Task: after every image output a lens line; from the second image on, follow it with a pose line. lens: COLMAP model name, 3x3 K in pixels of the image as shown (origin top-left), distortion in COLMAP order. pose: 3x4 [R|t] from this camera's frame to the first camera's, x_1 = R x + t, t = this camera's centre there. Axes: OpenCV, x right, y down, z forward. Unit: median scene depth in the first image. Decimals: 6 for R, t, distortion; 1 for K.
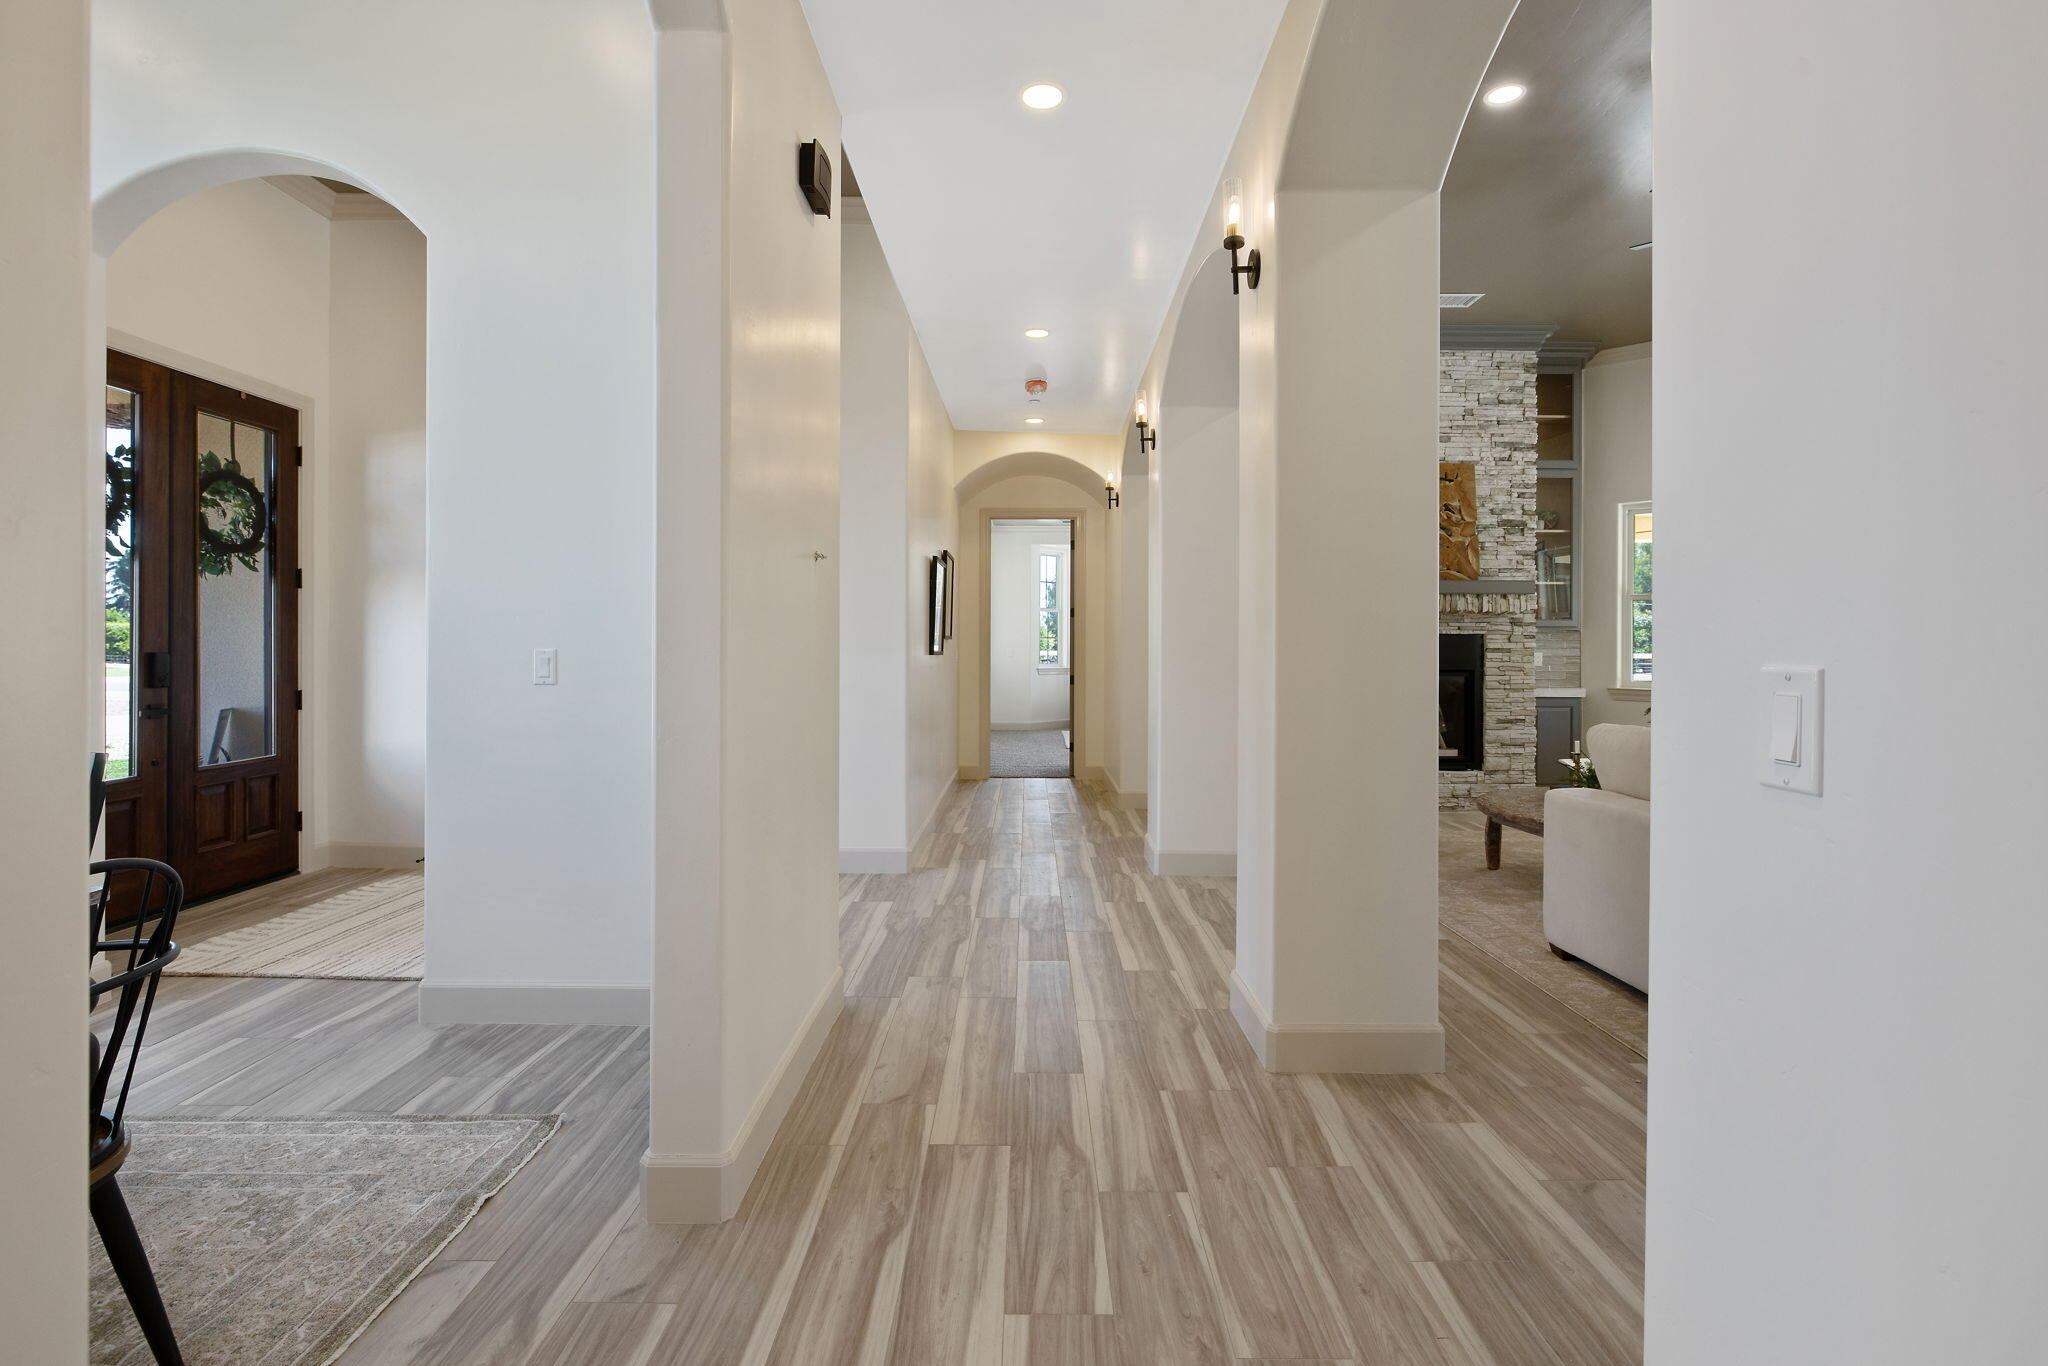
lens RADIAL K [[949.3, 0, 1020.0], [0, 949.3, 656.7], [0, 0, 1]] dist [0.000643, 0.000052]
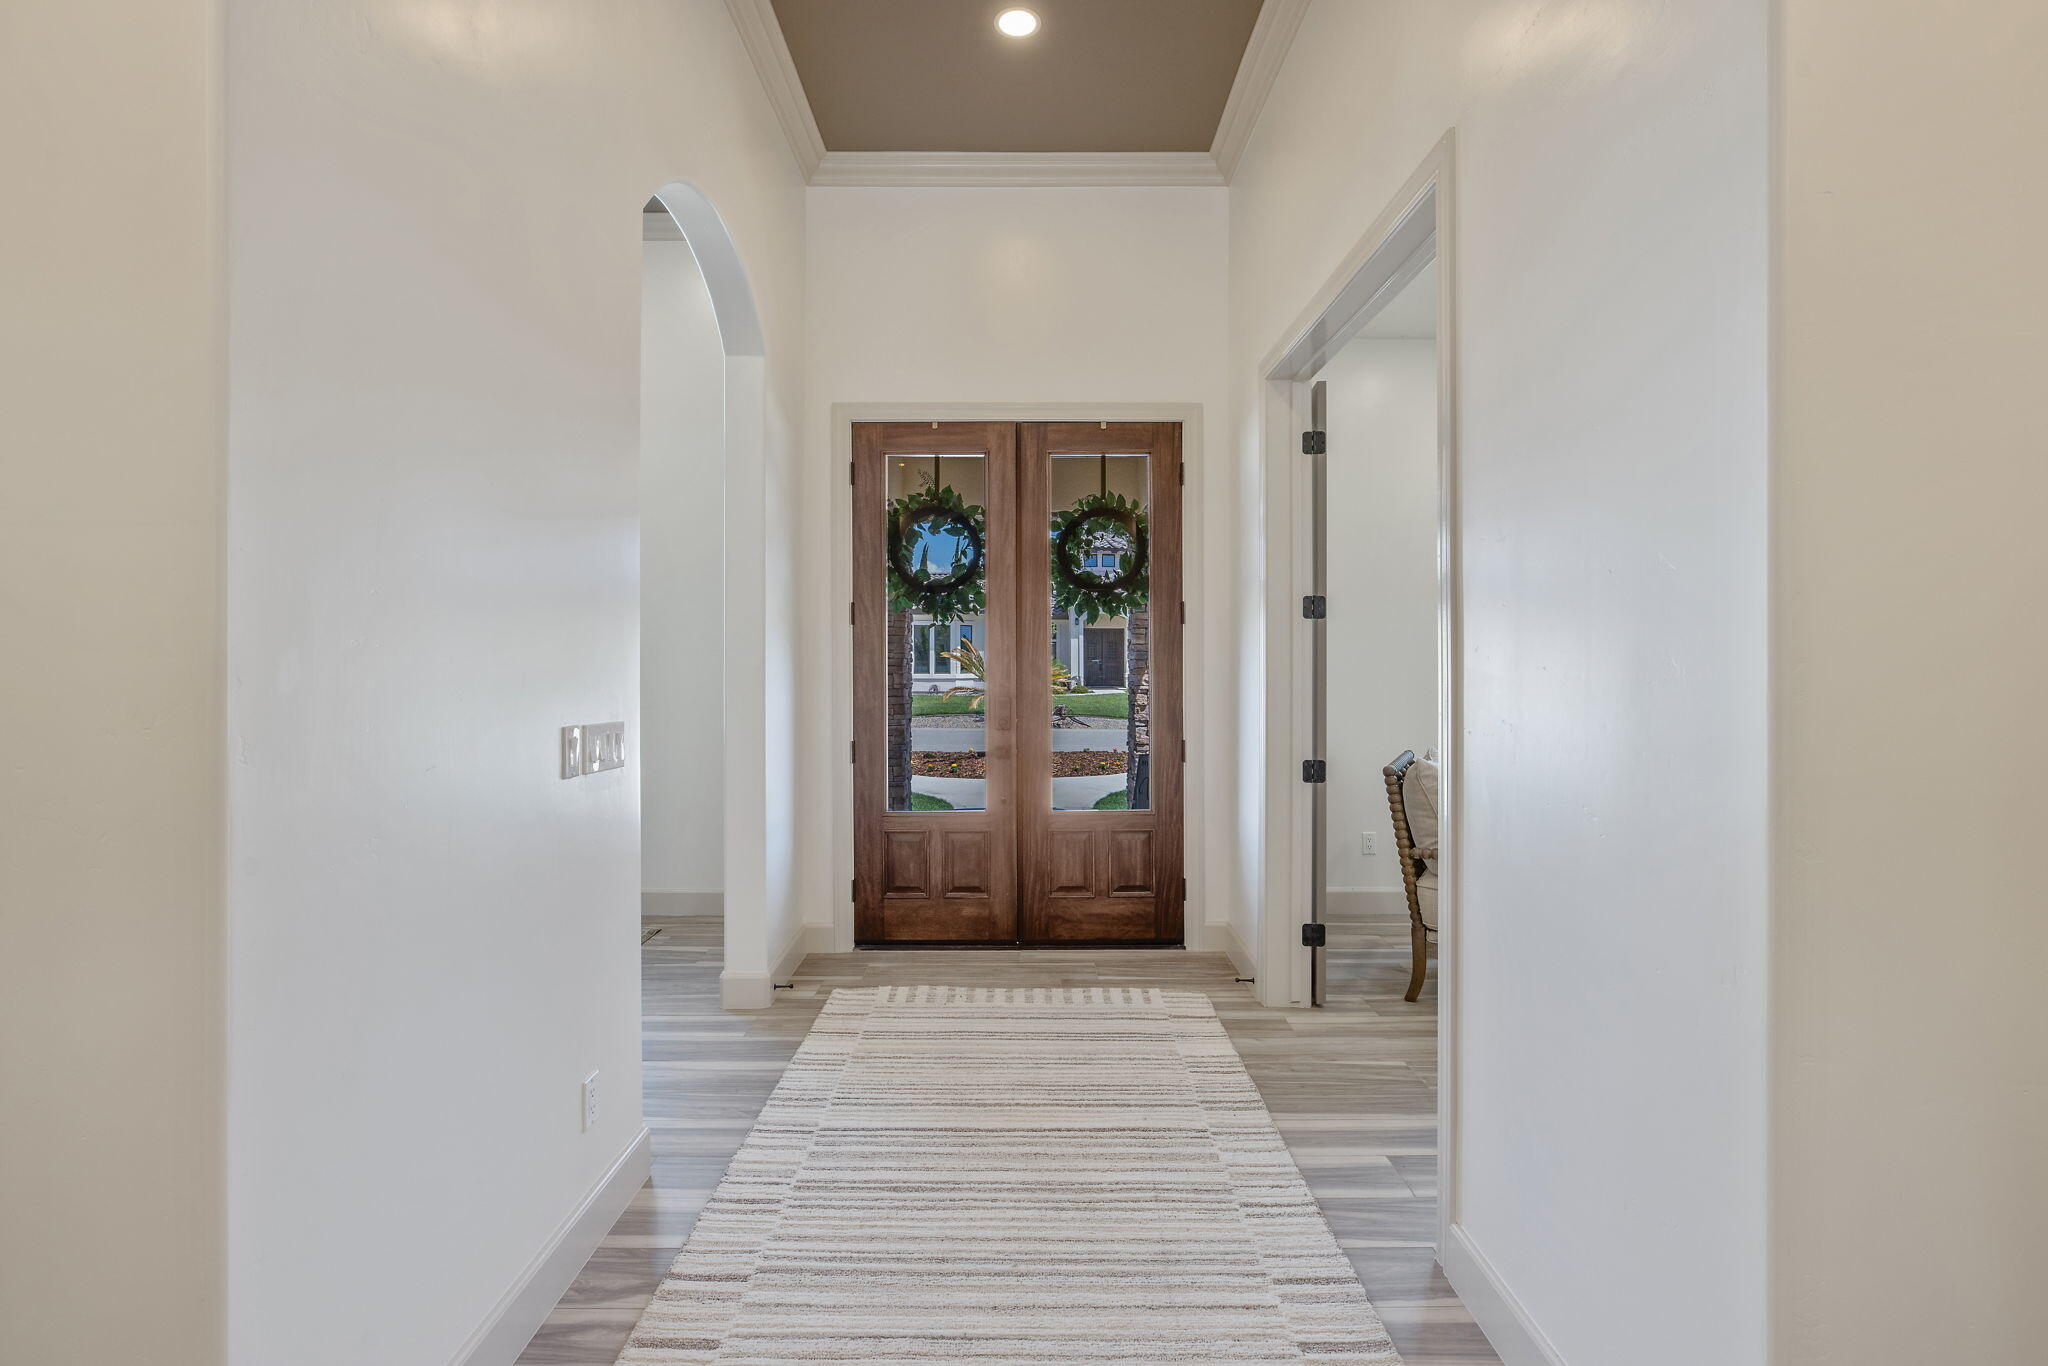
lens RADIAL K [[949.3, 0, 1020.0], [0, 949.3, 656.7], [0, 0, 1]] dist [0.000643, 0.000052]
pose [[0.014061, -0.007599, -0.999872, 0.082423], [-0.005834, 0.999953, -0.007682, -0.023769], [0.999884, 0.005941, 0.014016, 0.584155]]
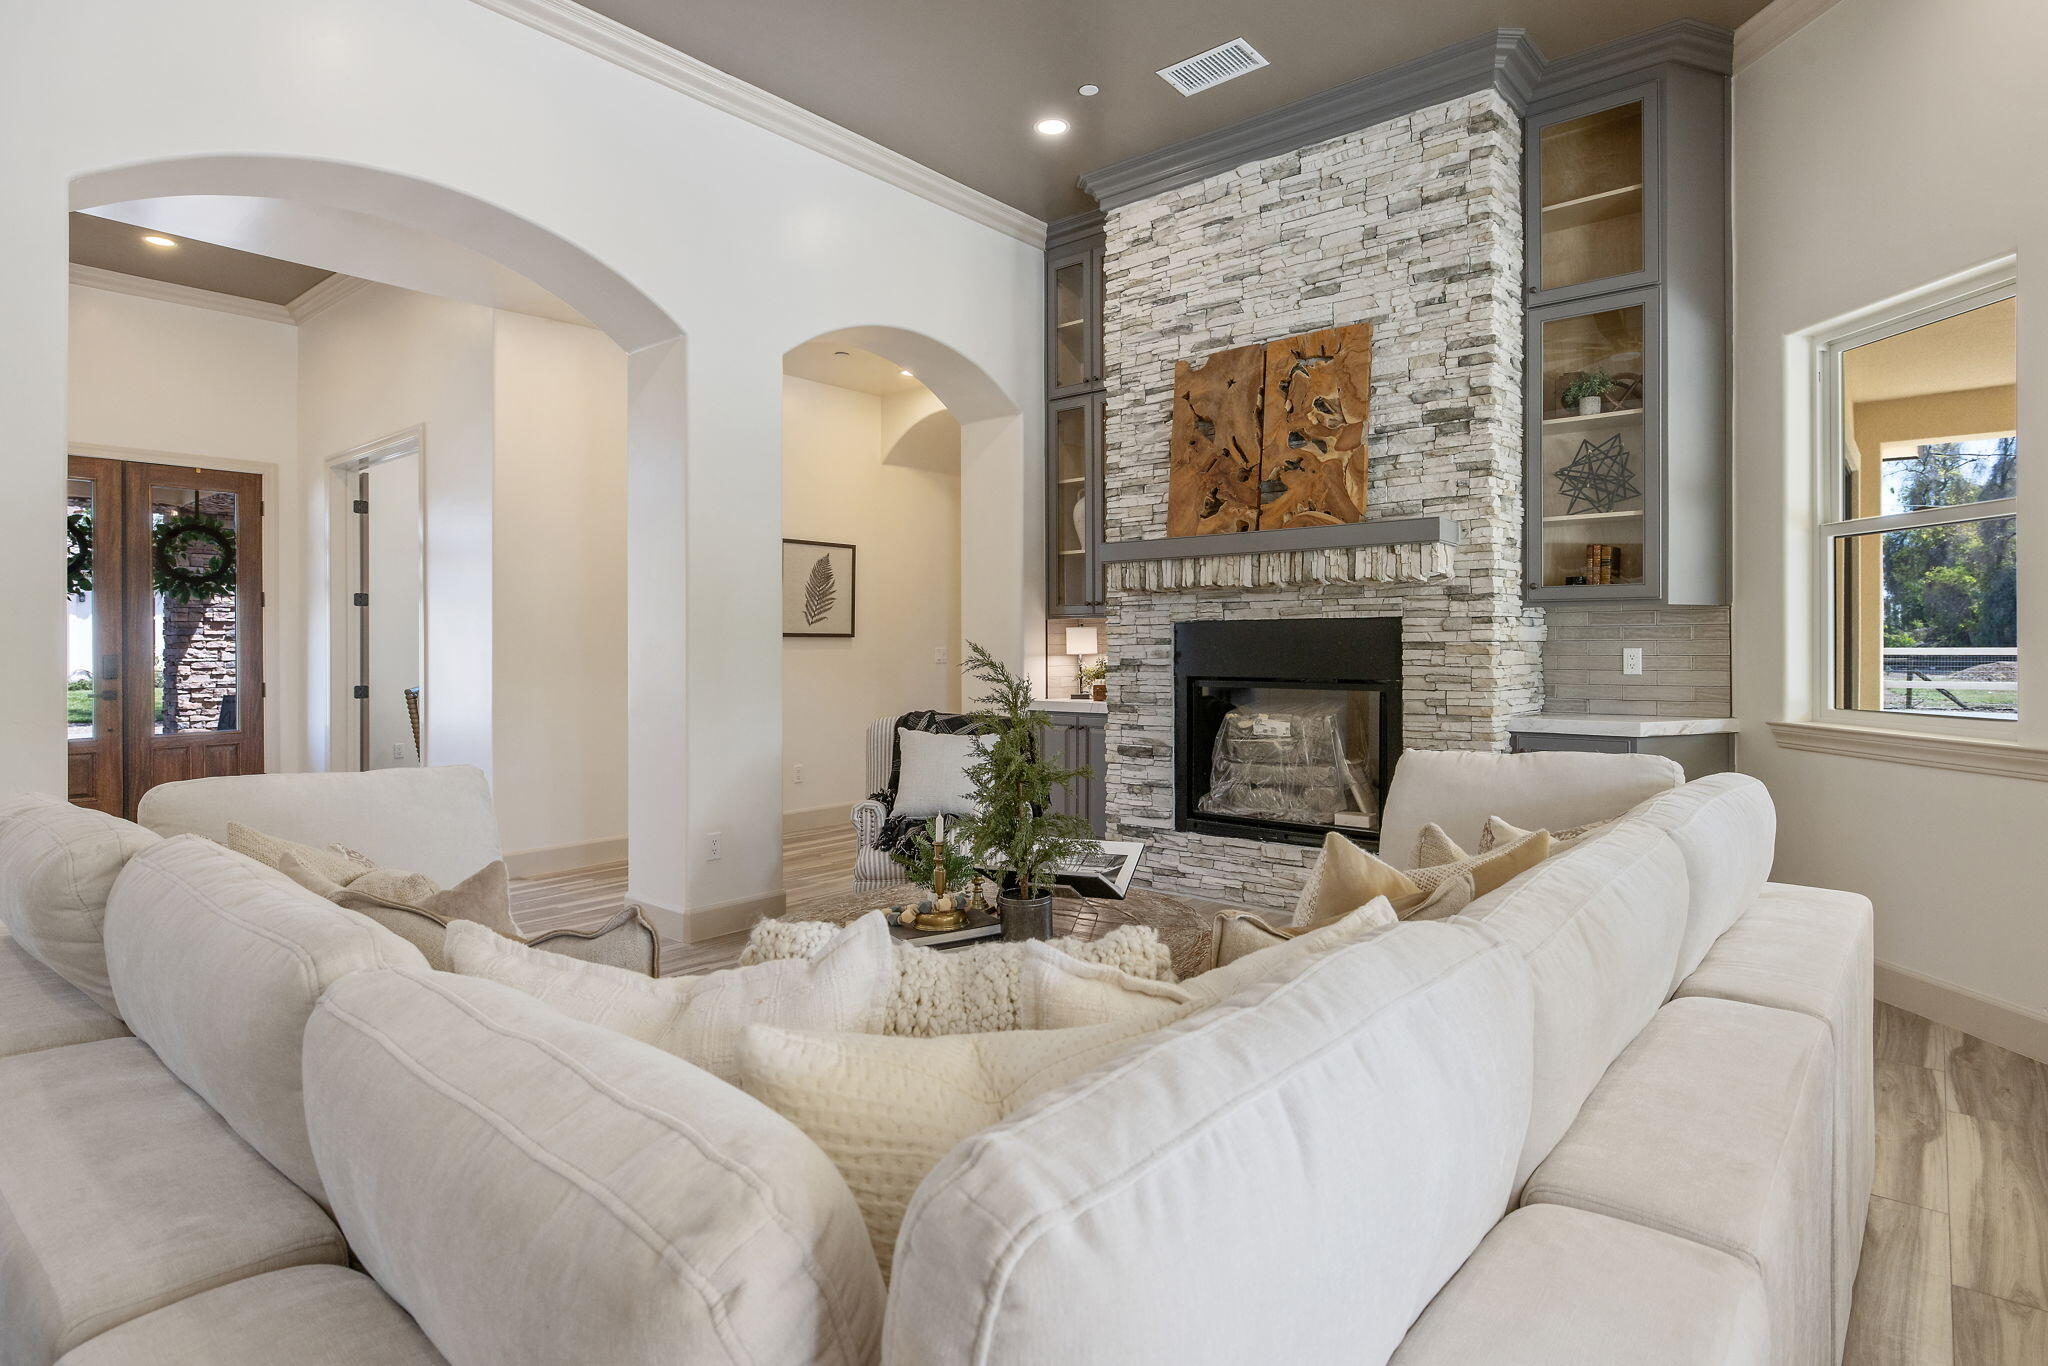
lens RADIAL K [[1062.1, 0, 1031.4], [0, 1062.1, 645.8], [0, 0, 1]] dist [0.000953, 0.000637]
pose [[0.770358, -0.006075, -0.637583, 0.725008], [0.001975, 0.999973, -0.007142, -0.002542], [0.637608, 0.004243, 0.770349, 0.372318]]
